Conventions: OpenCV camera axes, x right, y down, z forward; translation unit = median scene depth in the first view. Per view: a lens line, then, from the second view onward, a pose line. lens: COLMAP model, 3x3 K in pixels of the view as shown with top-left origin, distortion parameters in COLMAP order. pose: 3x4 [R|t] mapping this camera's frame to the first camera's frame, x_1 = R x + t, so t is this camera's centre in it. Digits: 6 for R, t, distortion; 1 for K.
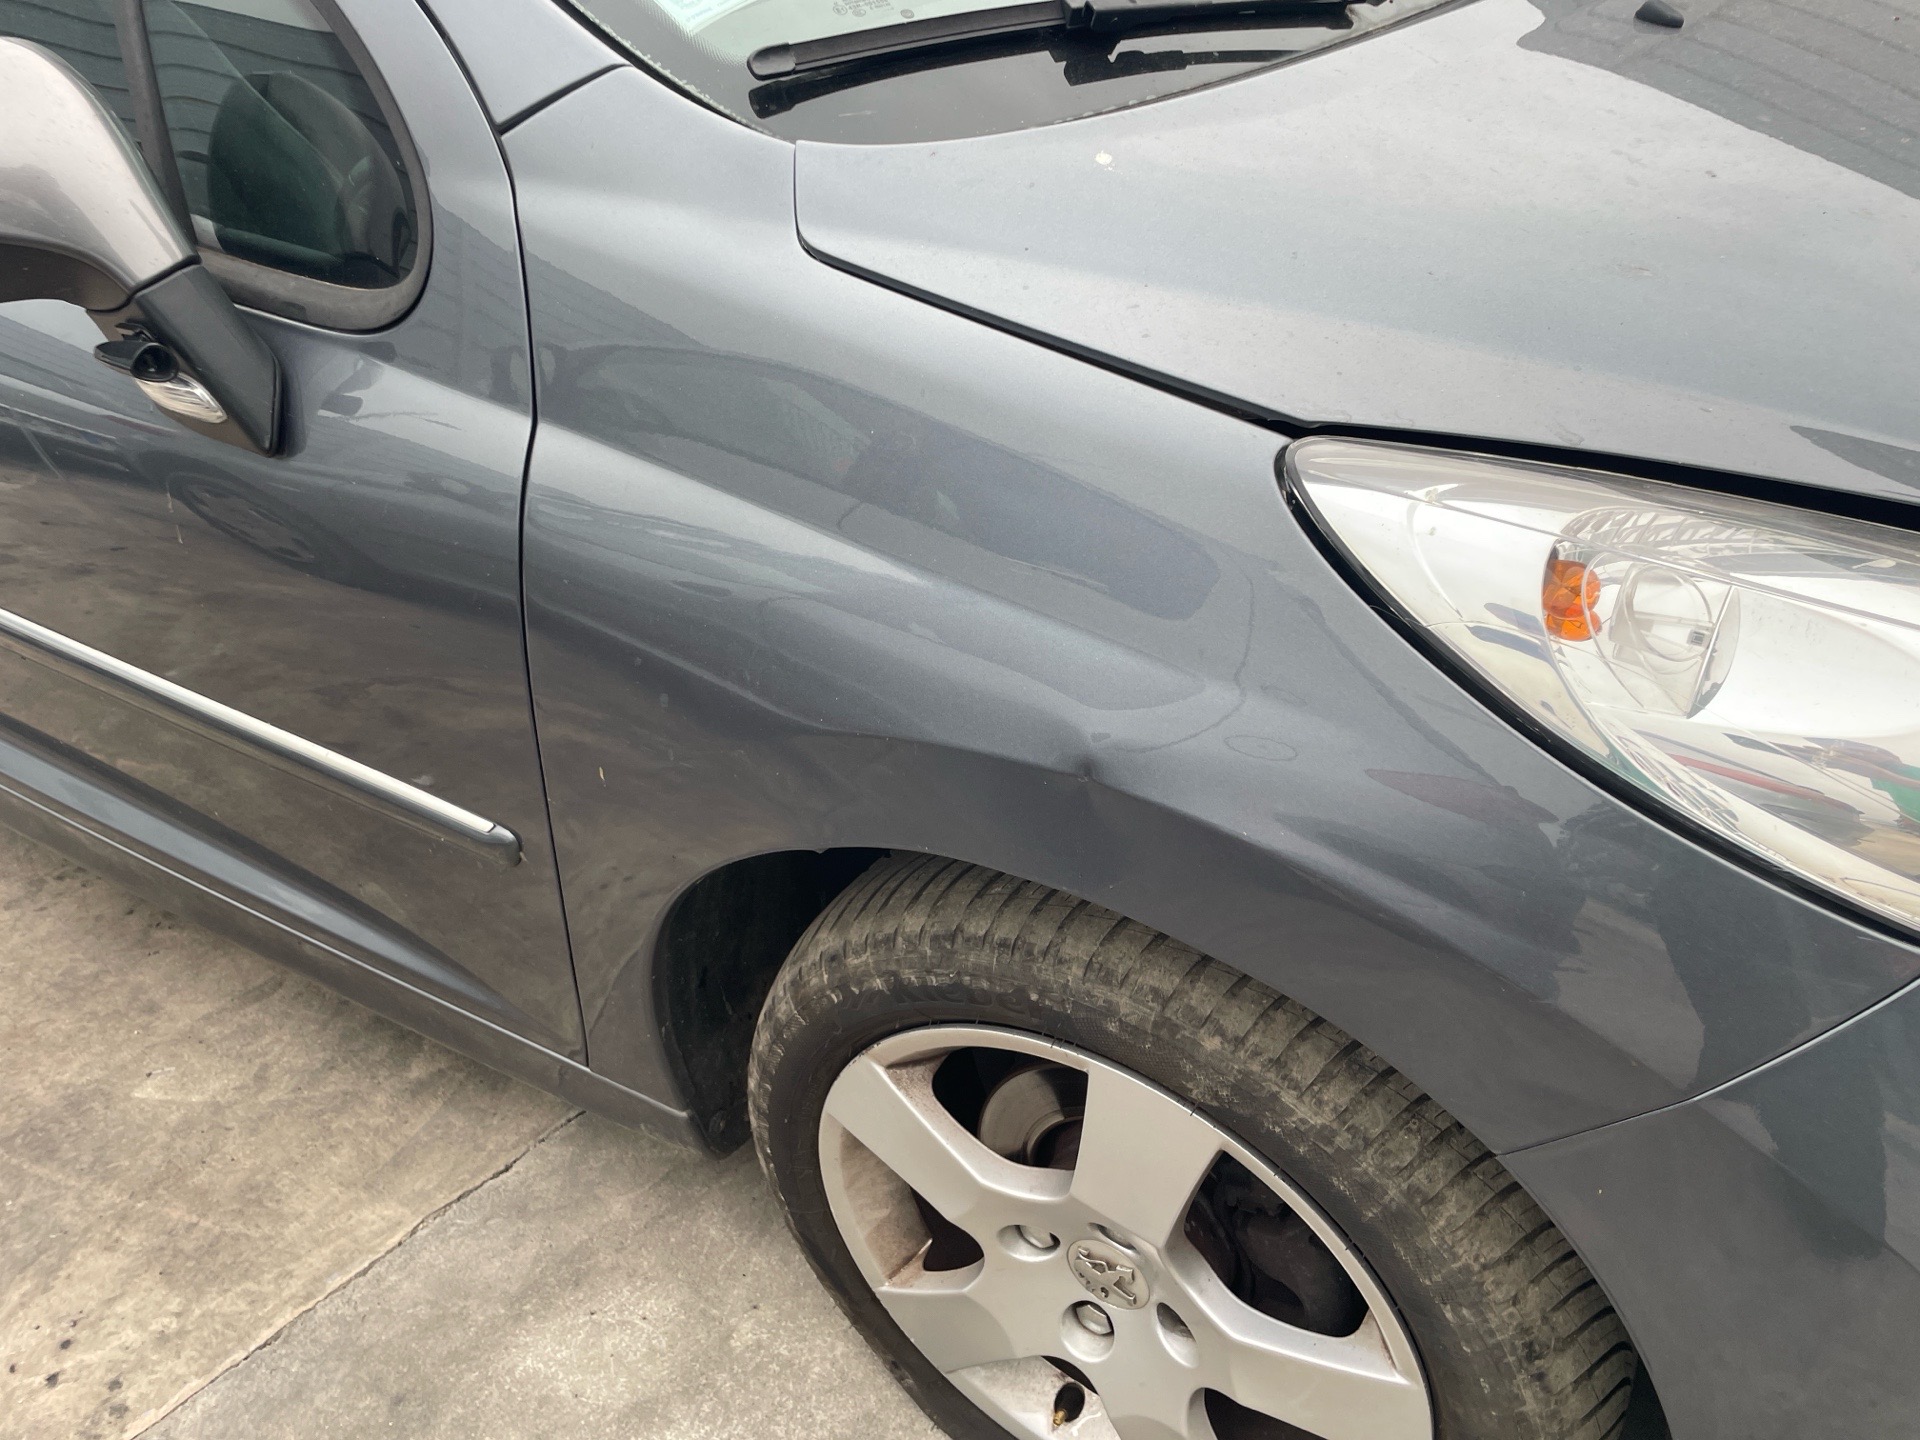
lens RADIAL K [[1448.0, 0, 968.4], [0, 1448.0, 727.3], [0, 0, 1]] dist [0.073375, -0.093634]
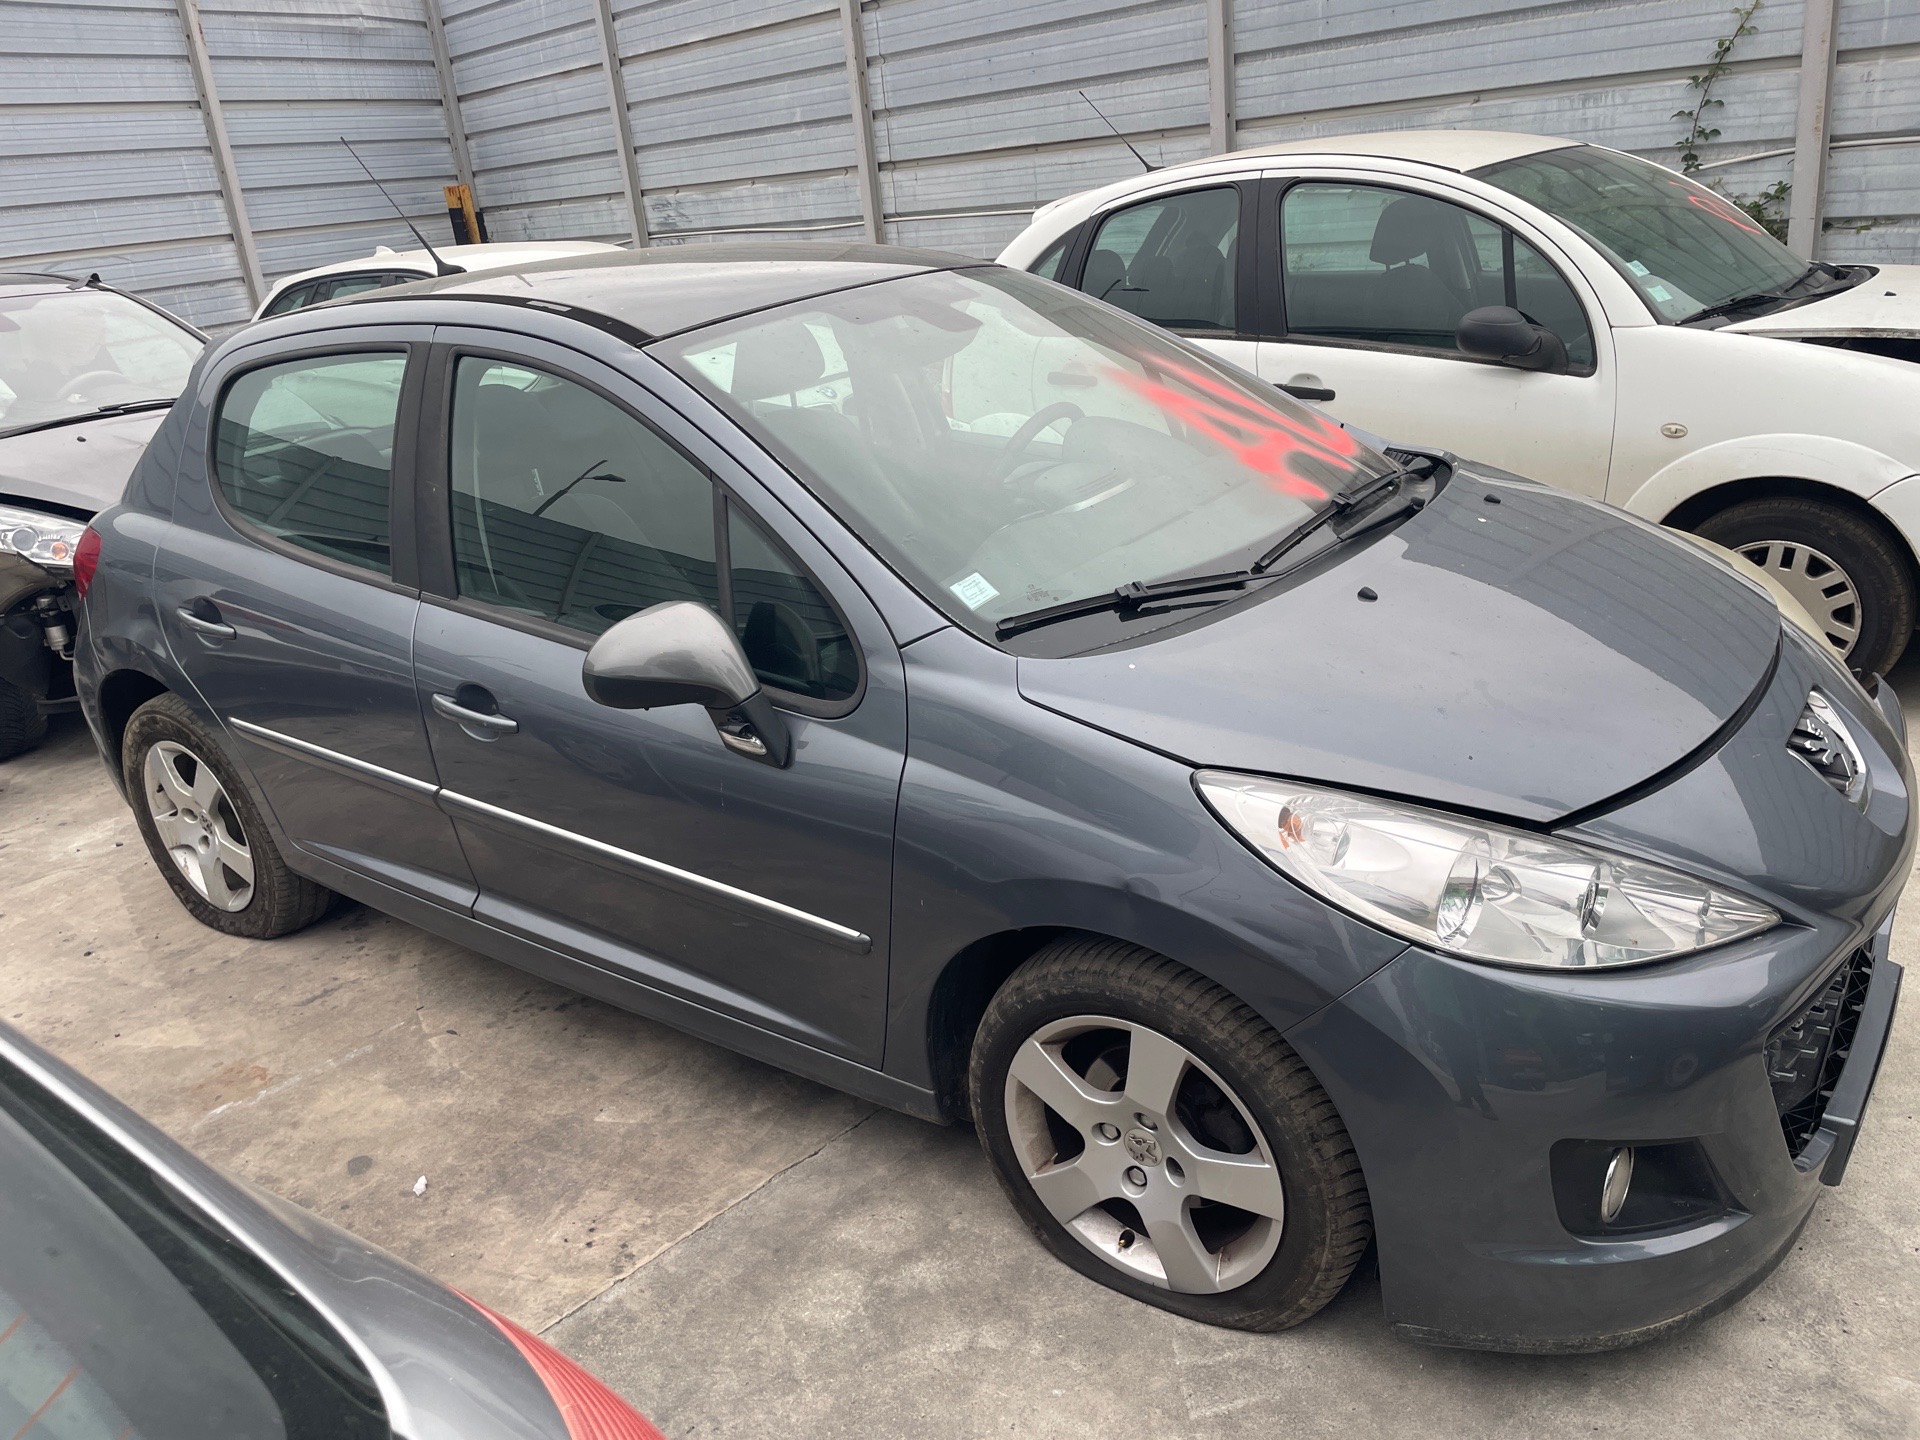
lens RADIAL K [[1420.4, 0, 956.7], [0, 1420.4, 725.1], [0, 0, 1]] dist [0.079424, -0.094194]
pose [[0.997955, 0.006600, -0.063572, -0.037917], [-0.018929, 0.980552, -0.195343, 0.142502], [0.061047, 0.196147, 0.978672, -0.934077]]
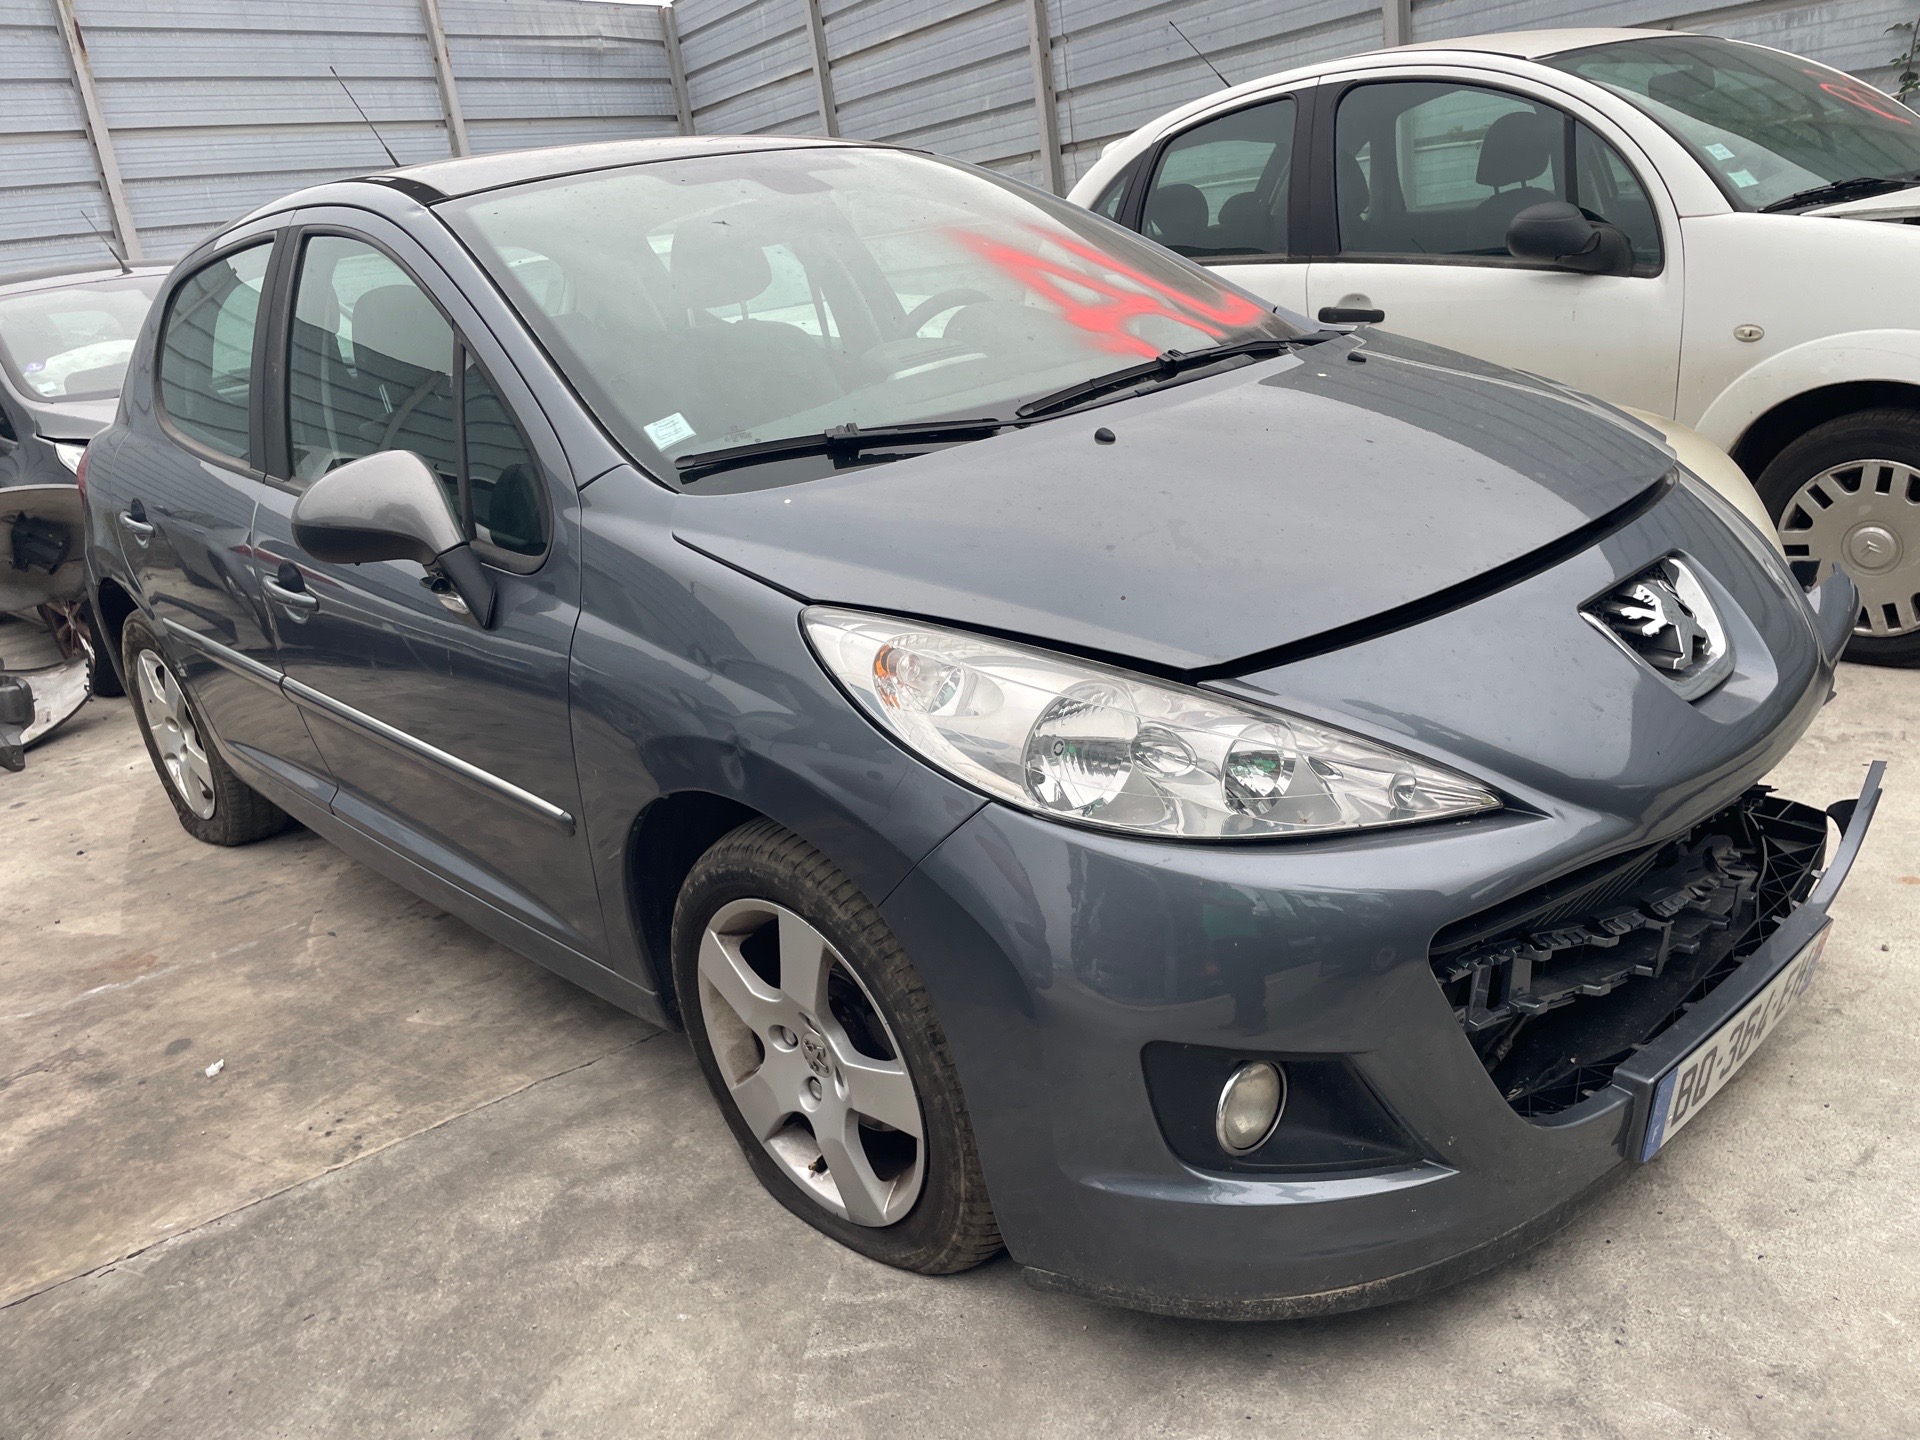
lens RADIAL K [[1425.2, 0, 960.0], [0, 1425.2, 720.0], [0, 0, 1]] dist [0.080352, -0.098868]
pose [[0.969169, 0.035246, -0.243865, 0.559525], [-0.086498, 0.975395, -0.202788, 0.243646], [0.230717, 0.217629, 0.948371, -0.639272]]
